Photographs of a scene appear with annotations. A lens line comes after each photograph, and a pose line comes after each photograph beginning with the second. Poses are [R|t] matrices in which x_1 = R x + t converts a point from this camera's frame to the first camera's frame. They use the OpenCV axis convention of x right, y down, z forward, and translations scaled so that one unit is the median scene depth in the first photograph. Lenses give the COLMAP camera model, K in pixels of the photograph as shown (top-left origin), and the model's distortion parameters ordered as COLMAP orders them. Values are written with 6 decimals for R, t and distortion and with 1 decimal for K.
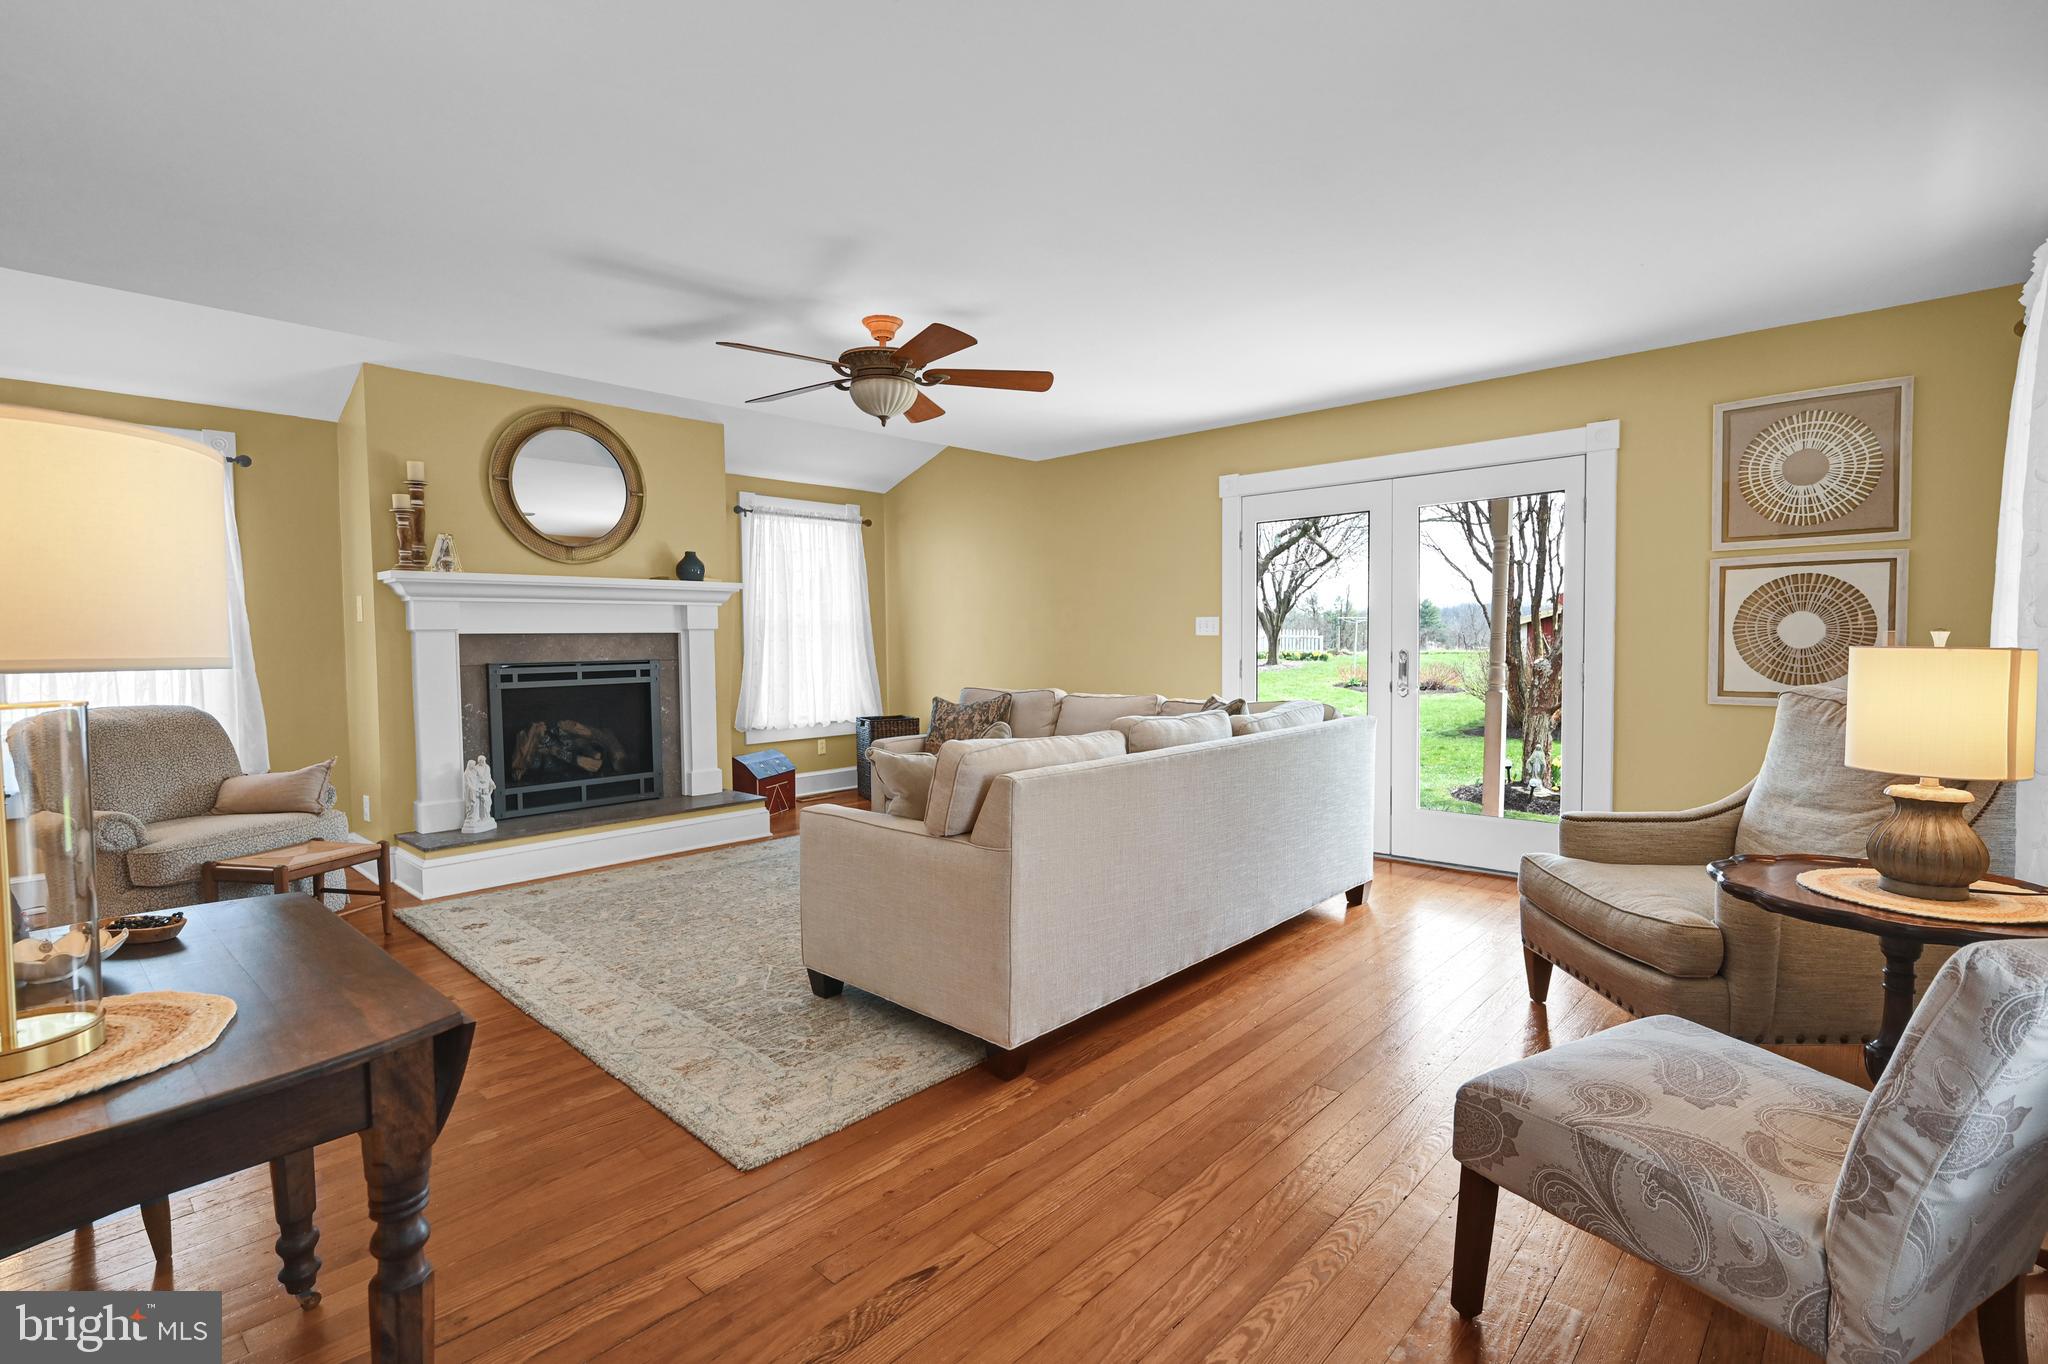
lens RADIAL K [[944.3, 0, 1027.1], [0, 944.3, 677.3], [0, 0, 1]] dist [-0.000101, -0.000067]
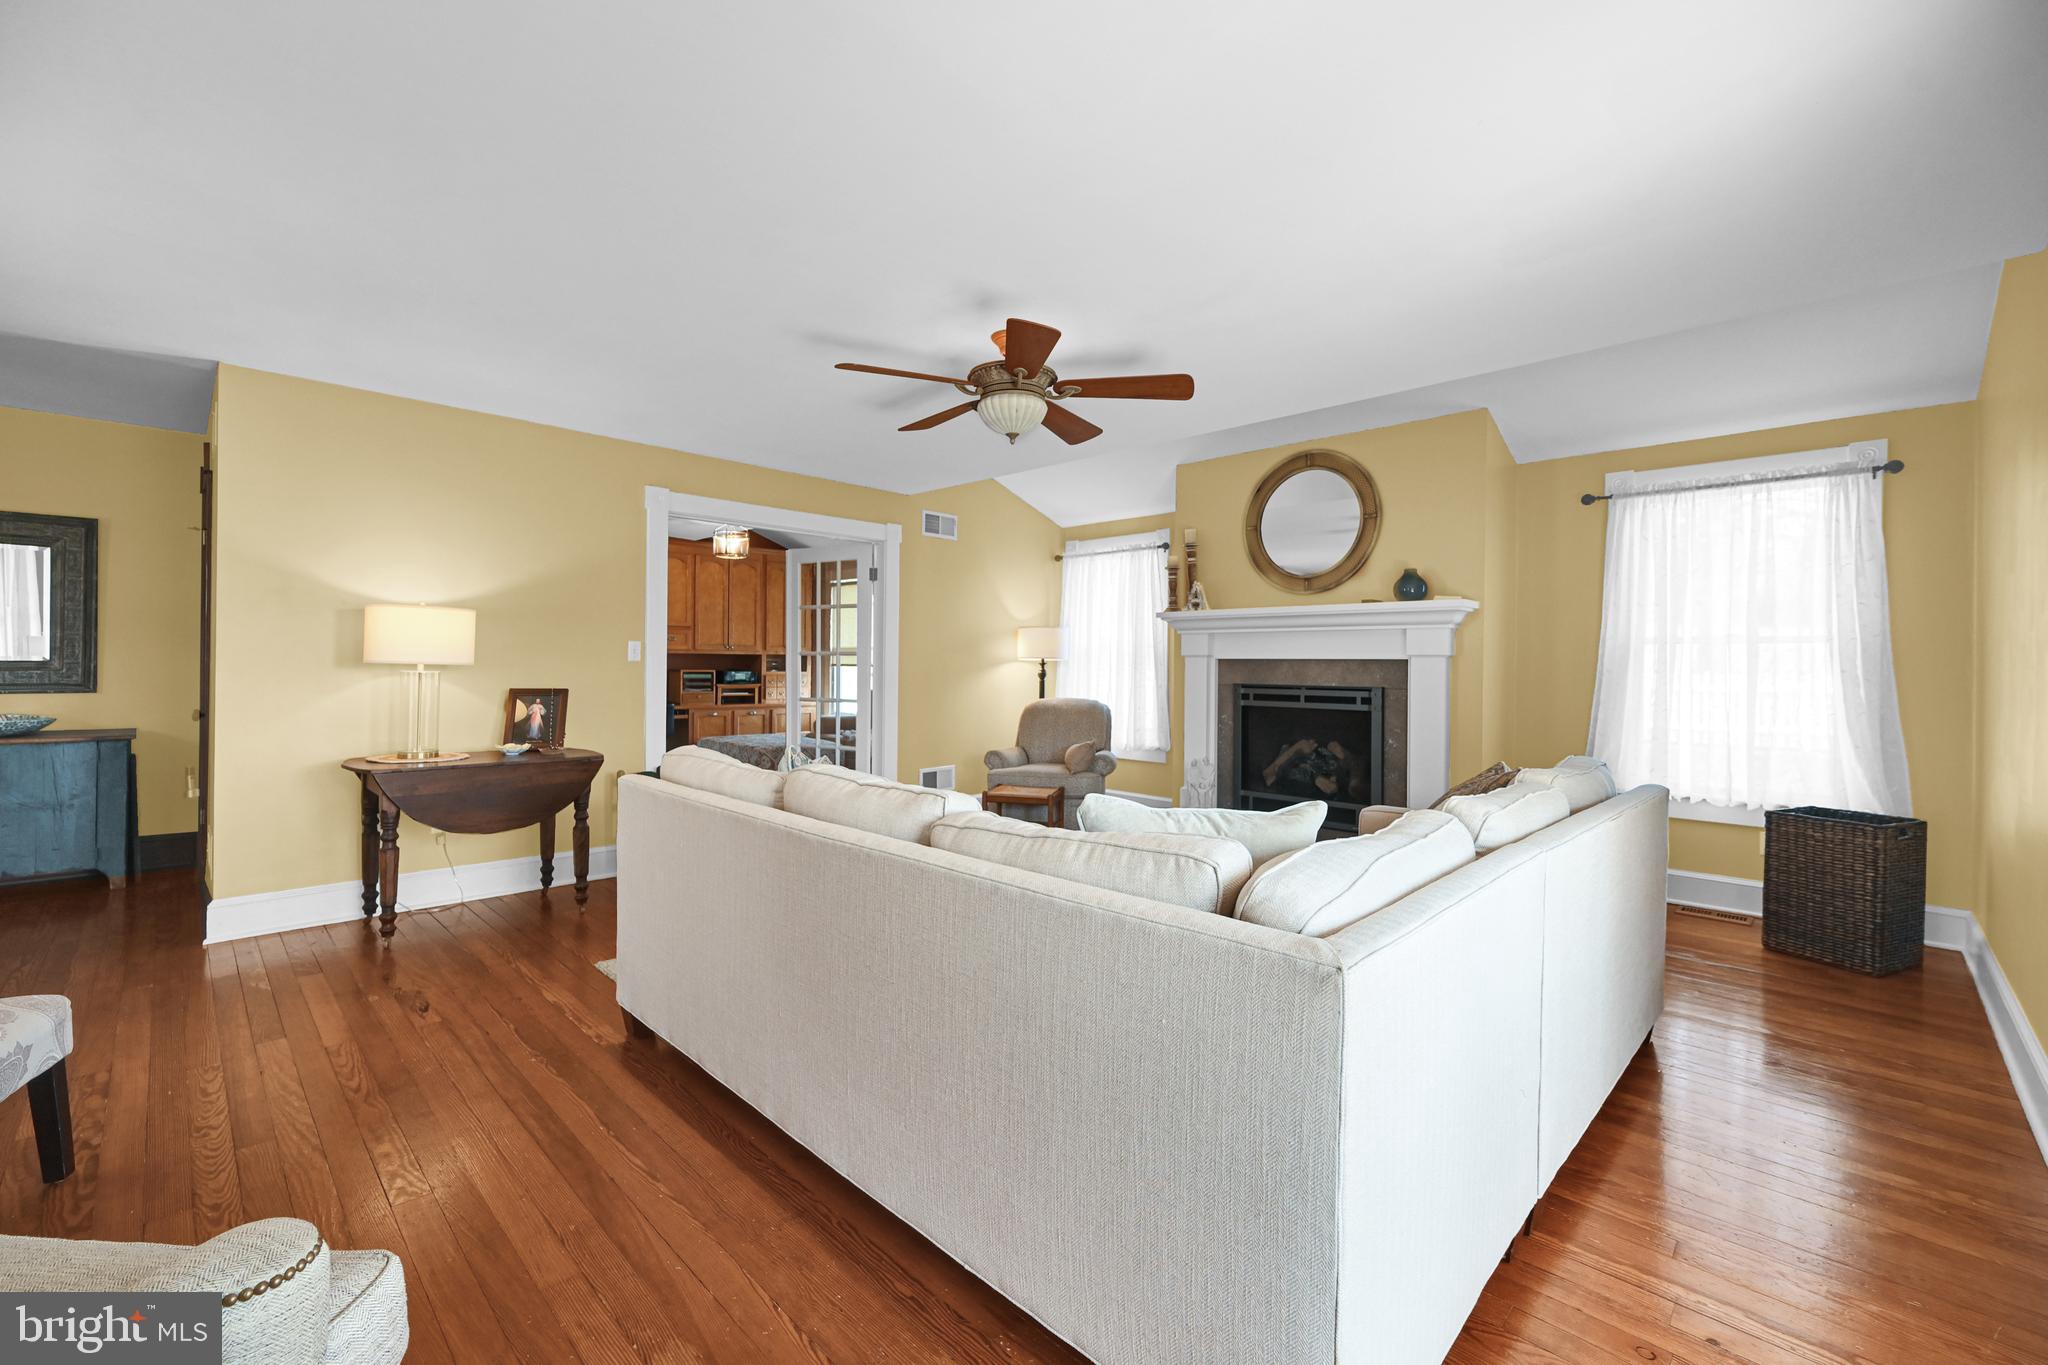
lens RADIAL K [[846.5, 0, 1028.0], [0, 846.5, 672.8], [0, 0, 1]] dist [-0.002551, -0.000277]
pose [[-0.020554, 0.019621, -0.999596, 0.485007], [-0.052515, 0.998406, 0.020678, -0.034547], [0.998409, 0.052919, -0.019490, 0.710248]]
